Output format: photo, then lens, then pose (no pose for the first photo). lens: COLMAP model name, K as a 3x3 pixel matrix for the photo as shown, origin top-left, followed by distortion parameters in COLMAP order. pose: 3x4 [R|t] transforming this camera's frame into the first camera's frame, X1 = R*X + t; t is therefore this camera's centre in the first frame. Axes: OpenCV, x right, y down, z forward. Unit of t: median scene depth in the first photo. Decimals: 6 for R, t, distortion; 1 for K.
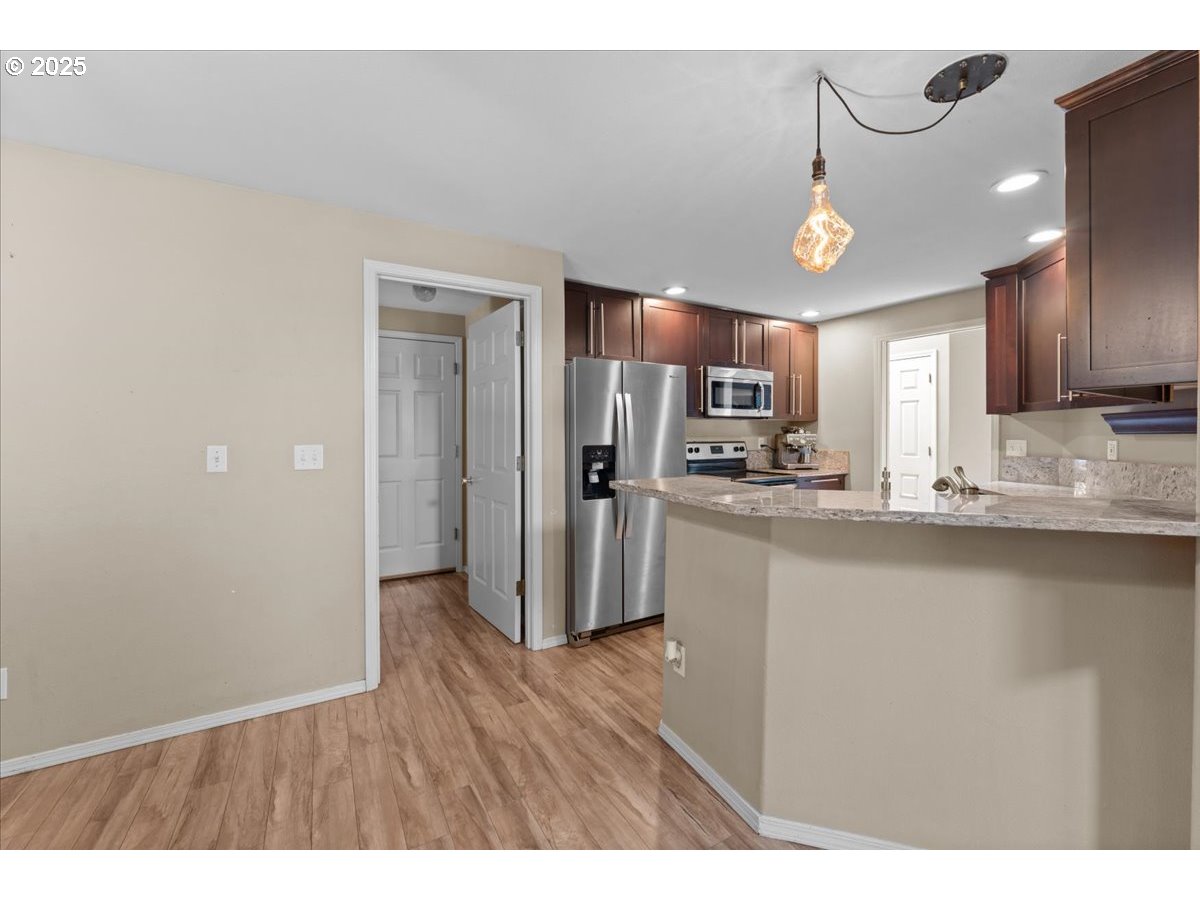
lens RADIAL K [[486.2, 0, 610.8], [0, 486.2, 443.1], [0, 0, 1]] dist [-0.005869, -0.000400]
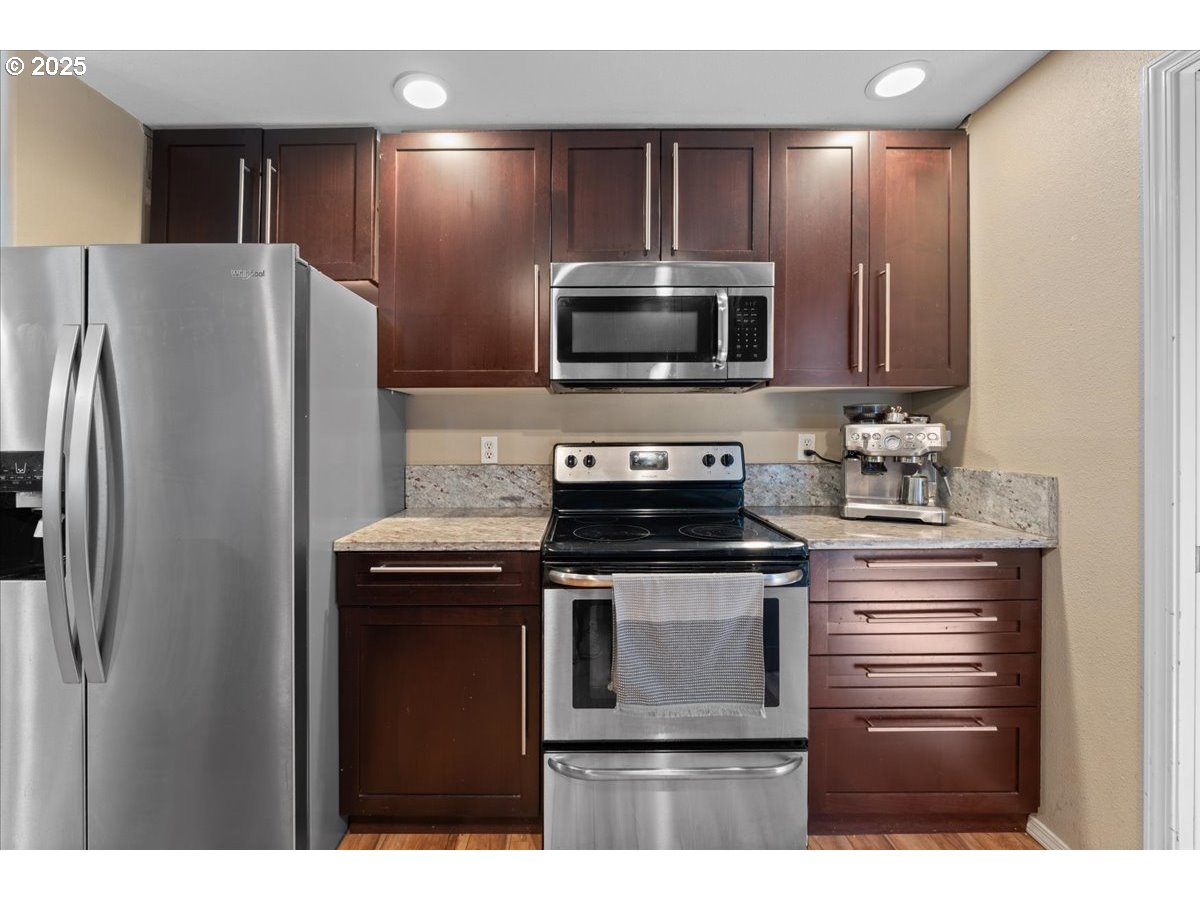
lens RADIAL K [[486.2, 0, 599.8], [0, 486.2, 433.4], [0, 0, 1]] dist [-0.005869, -0.000400]
pose [[0.854504, -0.002782, -0.519437, 0.472481], [-0.006222, 0.999859, -0.015591, -0.004914], [0.519407, 0.016555, 0.854367, 0.686624]]
